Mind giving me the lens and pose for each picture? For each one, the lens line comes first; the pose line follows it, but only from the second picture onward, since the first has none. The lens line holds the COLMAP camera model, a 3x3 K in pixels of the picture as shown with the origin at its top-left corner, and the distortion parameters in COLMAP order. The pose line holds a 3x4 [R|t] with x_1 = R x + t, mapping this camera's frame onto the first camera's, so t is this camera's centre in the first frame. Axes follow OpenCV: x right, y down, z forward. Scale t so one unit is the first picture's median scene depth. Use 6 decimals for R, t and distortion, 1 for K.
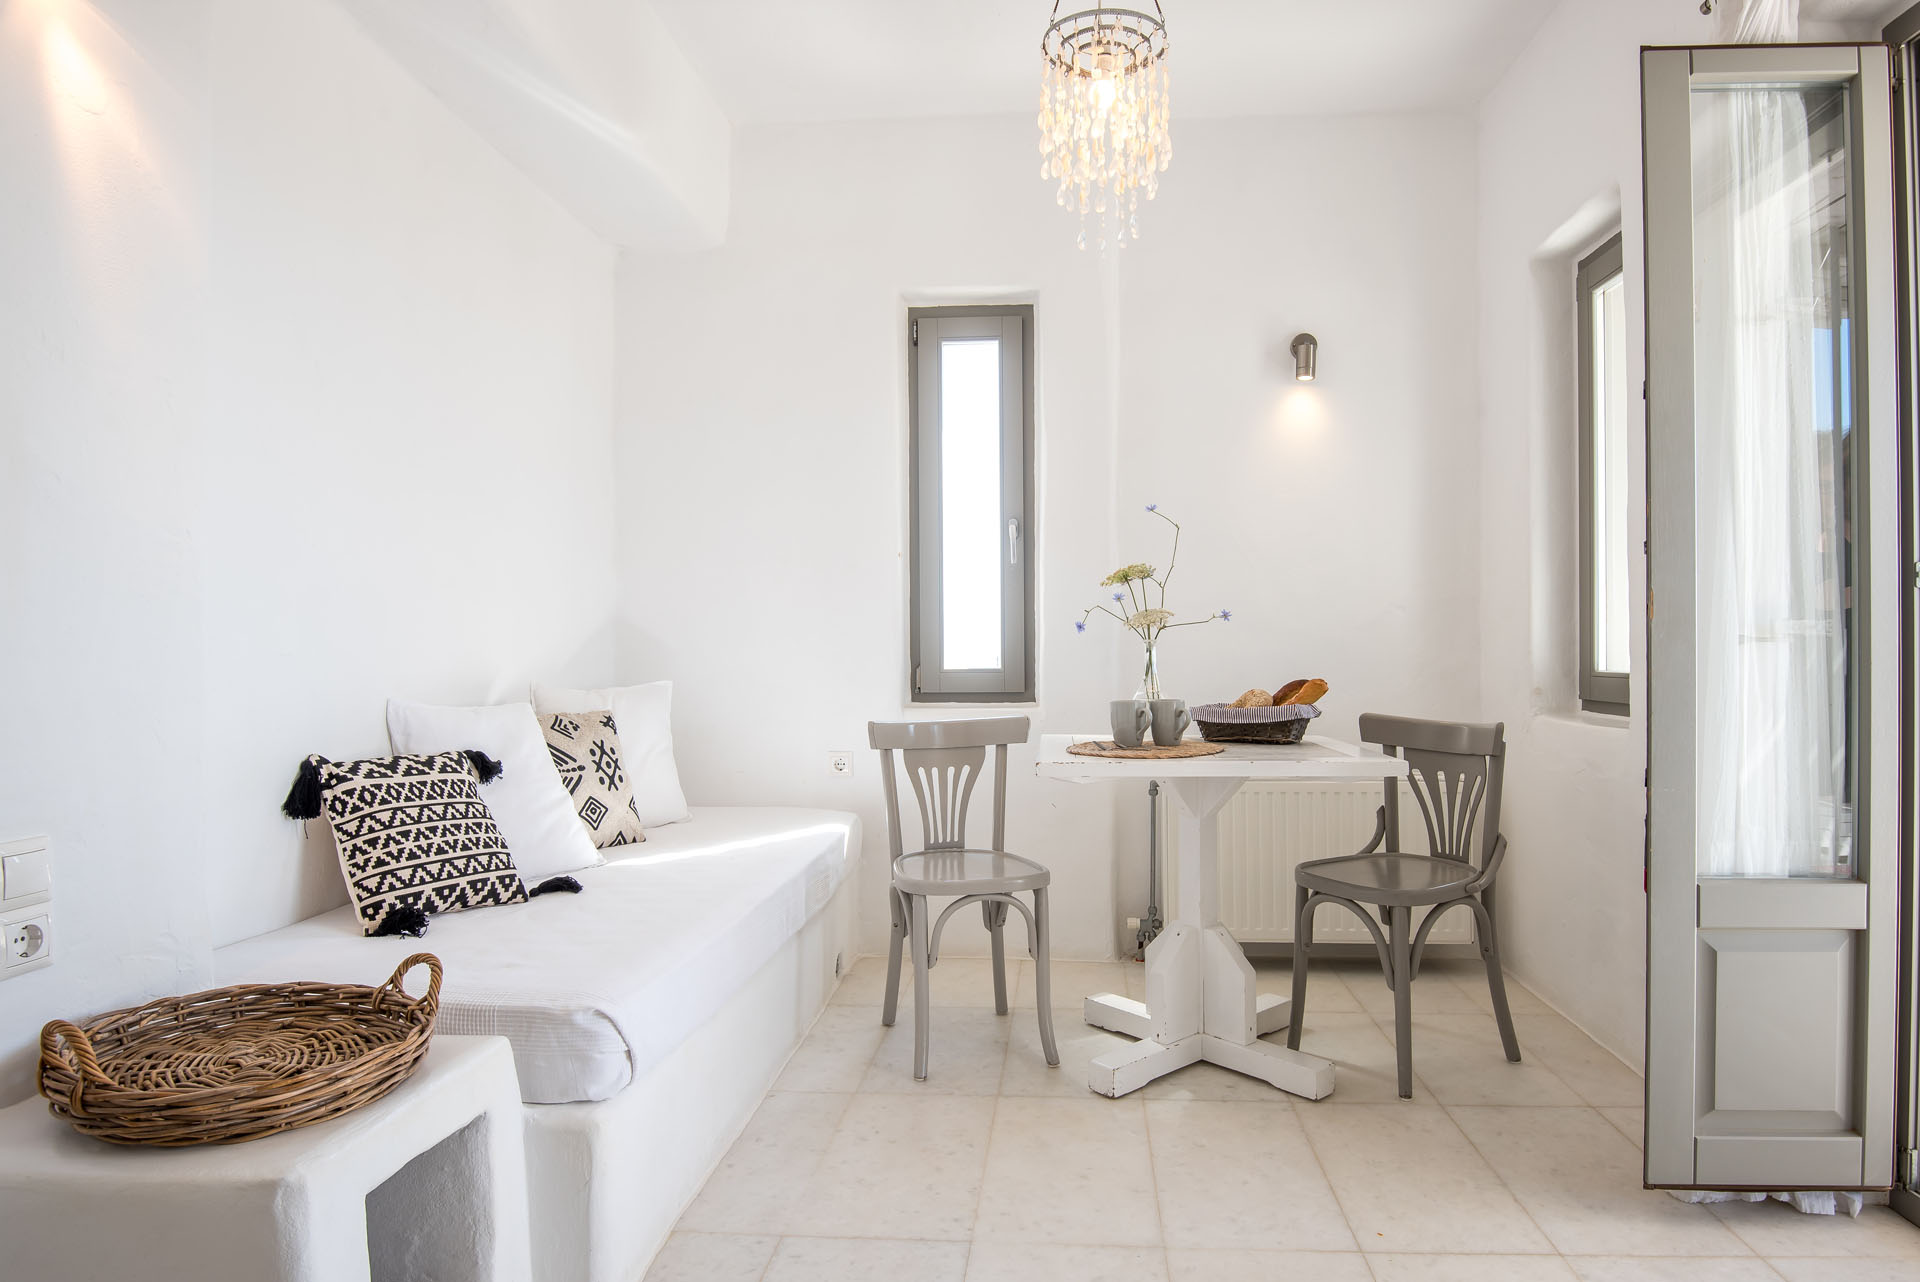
lens RADIAL K [[1080.3, 0, 960.0], [0, 1080.3, 641.0], [0, 0, 1]] dist [-0.001862, -0.000740]
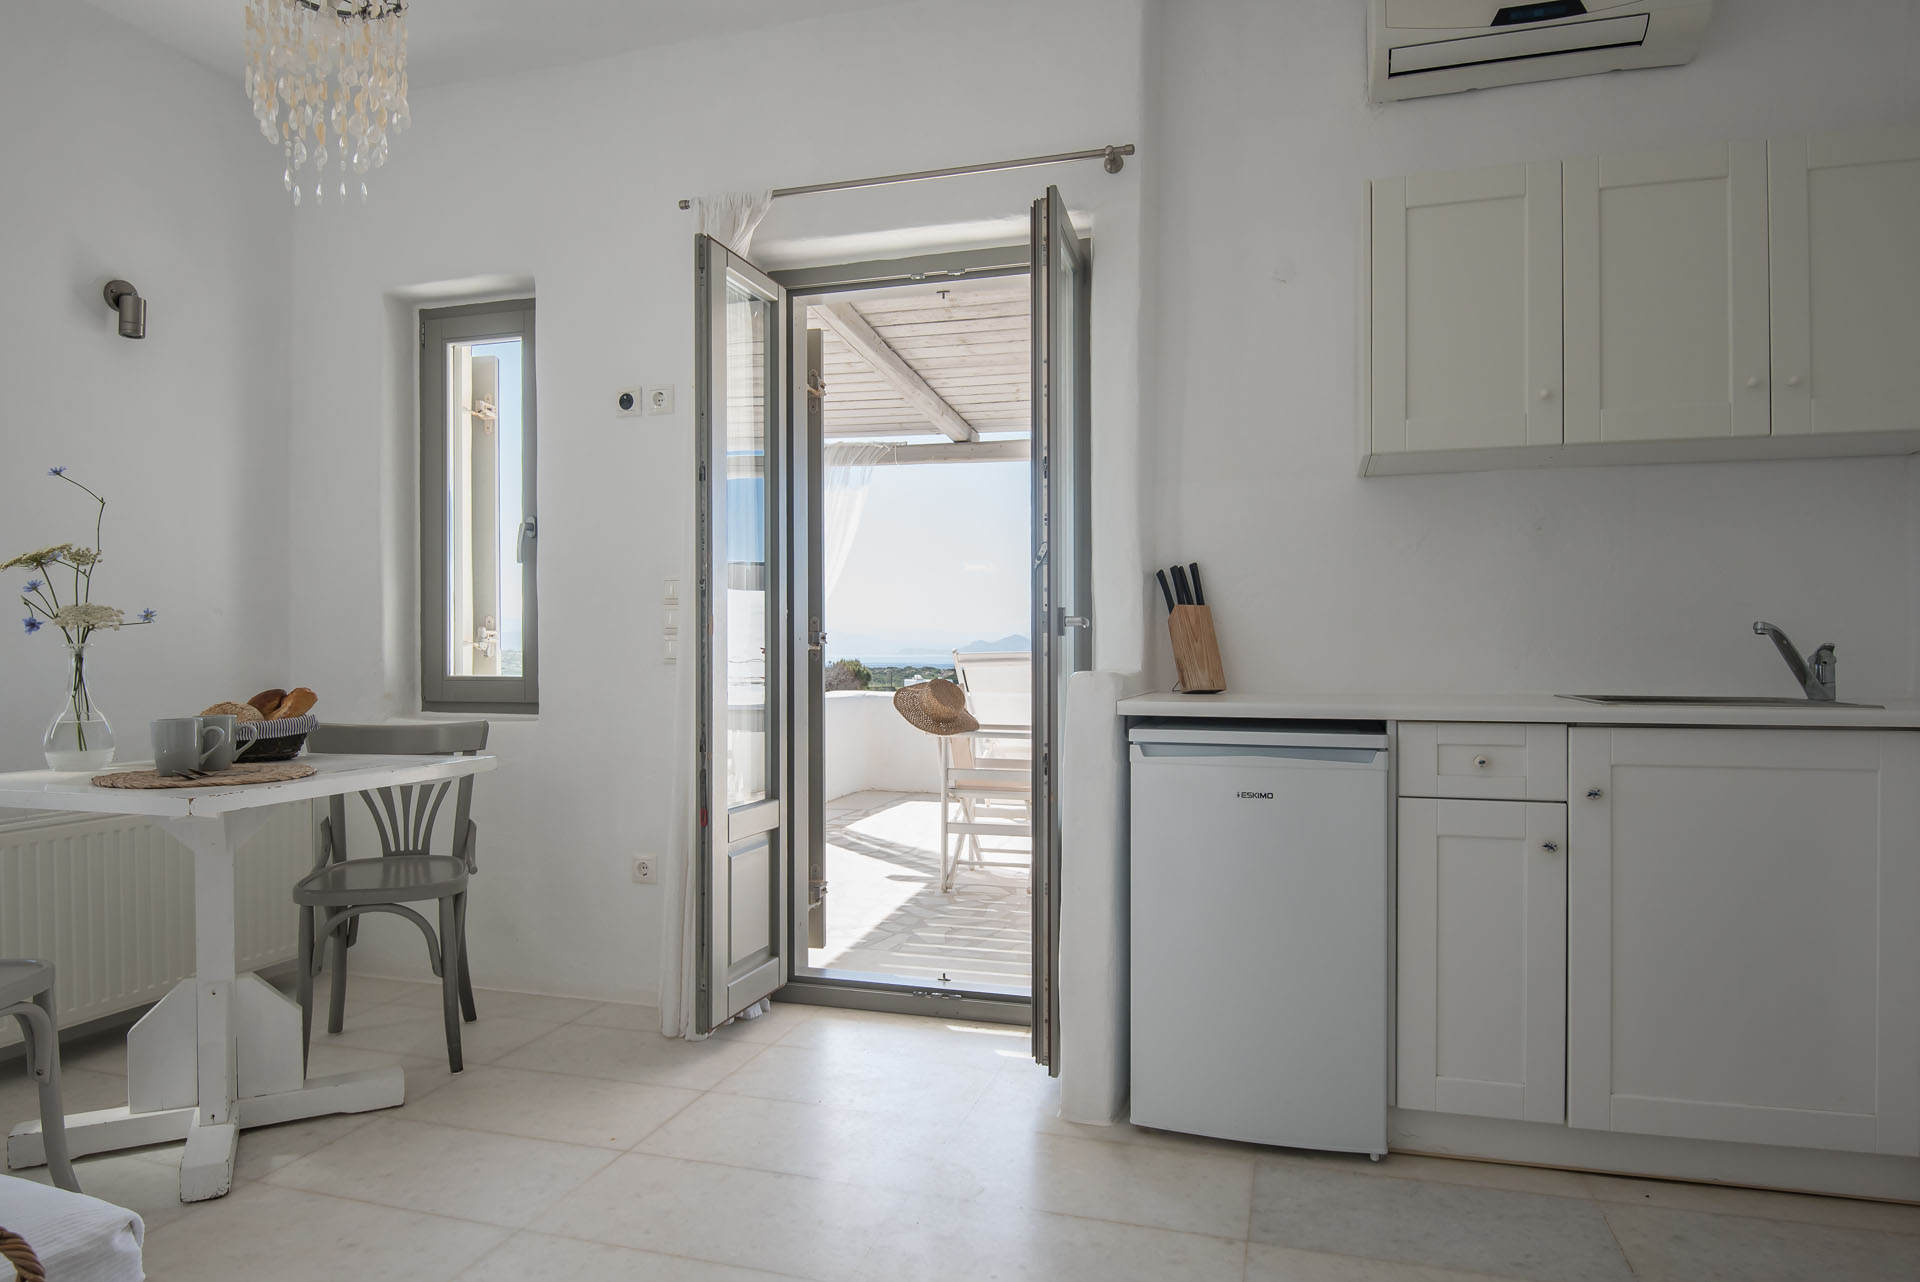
lens RADIAL K [[1137.0, 0, 960.0], [0, 1137.0, 641.0], [0, 0, 1]] dist [0.006834, -0.032408]
pose [[0.238432, 0.013621, 0.971064, -0.500459], [-0.003968, 0.999907, -0.013051, 0.005637], [-0.971151, -0.000741, 0.238464, 0.214020]]
